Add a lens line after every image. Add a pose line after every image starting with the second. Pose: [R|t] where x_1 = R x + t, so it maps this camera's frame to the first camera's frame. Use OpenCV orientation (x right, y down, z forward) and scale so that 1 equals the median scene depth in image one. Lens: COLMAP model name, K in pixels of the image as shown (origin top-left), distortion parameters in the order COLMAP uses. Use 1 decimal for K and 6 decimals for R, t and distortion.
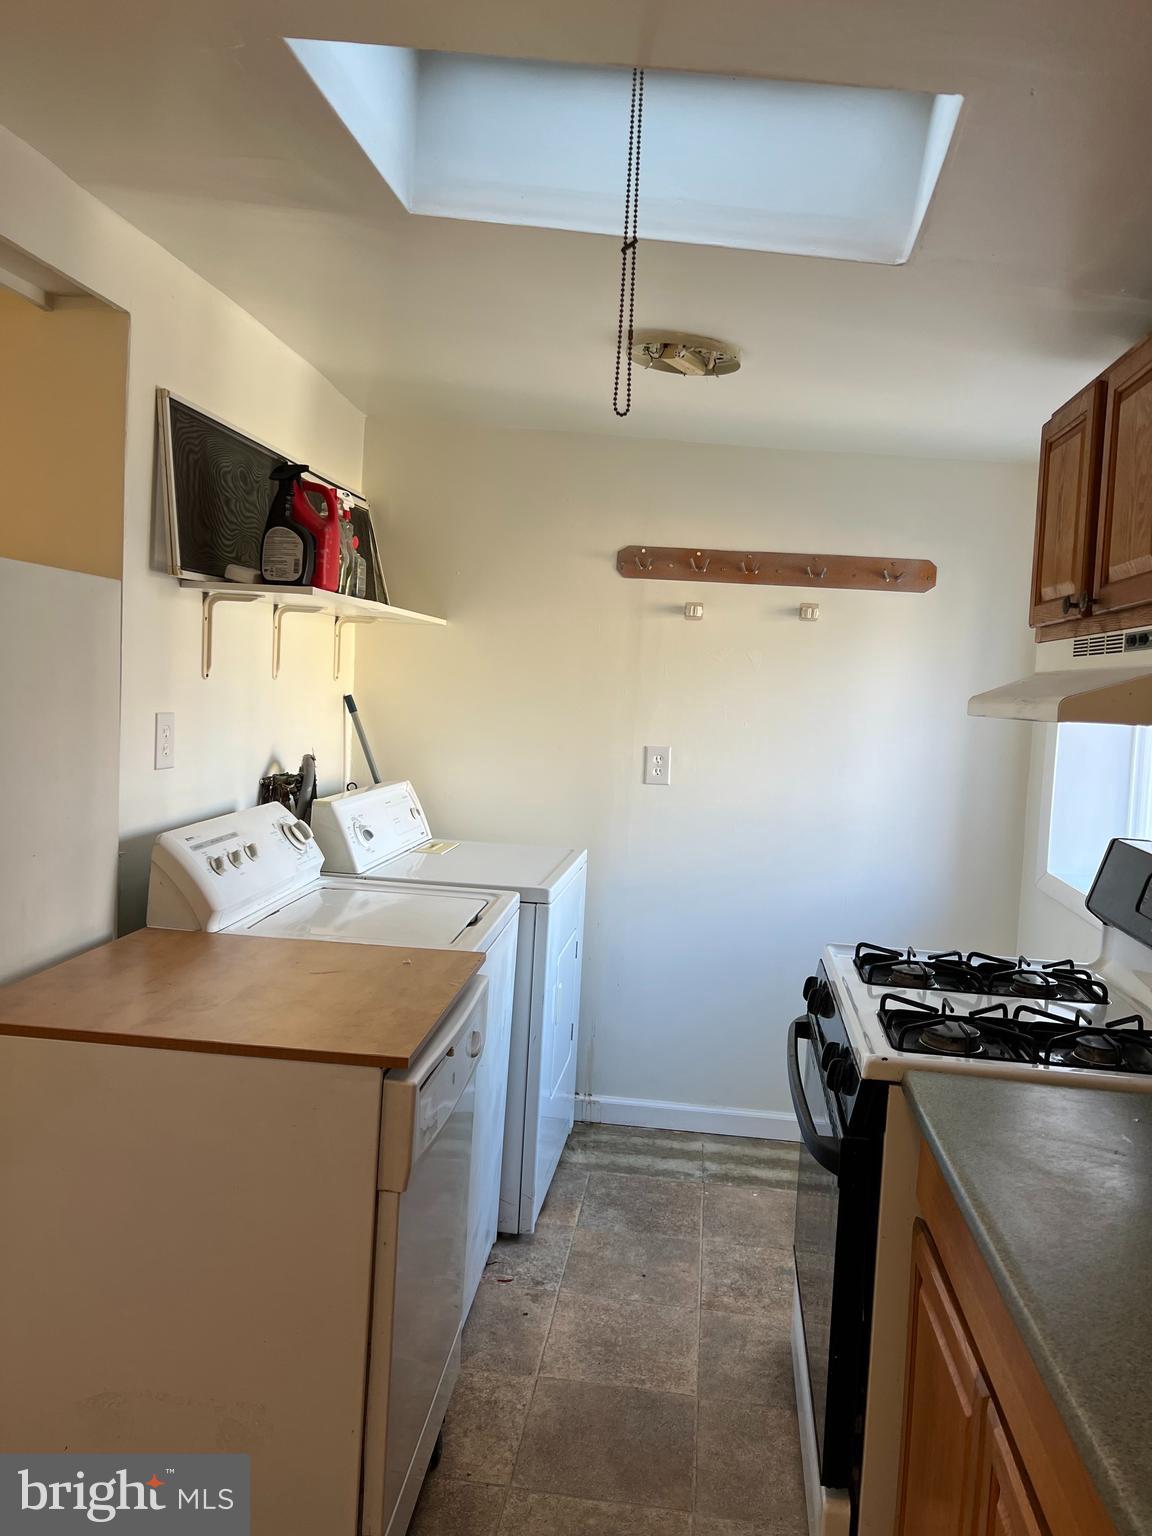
lens RADIAL K [[1159.5, 0, 588.7], [0, 1159.5, 754.2], [0, 0, 1]] dist [0.053141, -0.062788]
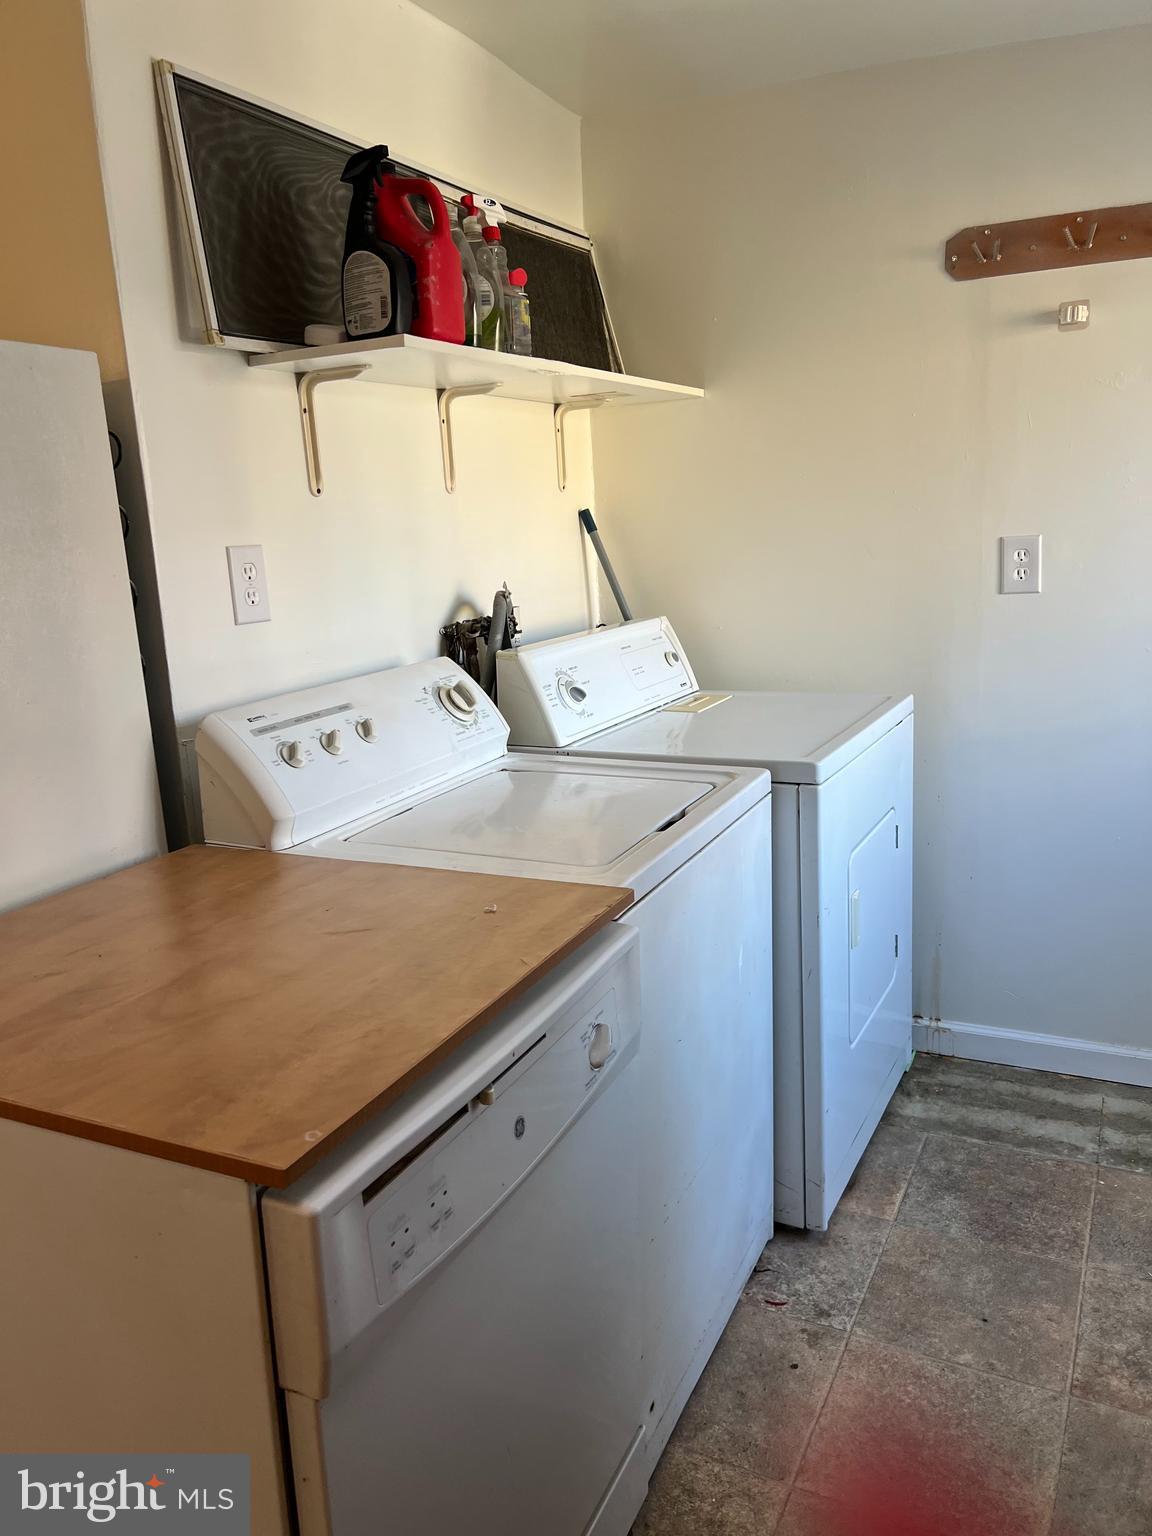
lens RADIAL K [[1159.5, 0, 561.4], [0, 1159.5, 770.7], [0, 0, 1]] dist [0.053141, -0.062788]
pose [[0.927628, -0.024662, -0.372691, 0.079220], [0.081152, 0.987289, 0.136655, 0.017322], [0.364583, -0.157009, 0.917838, 0.328559]]
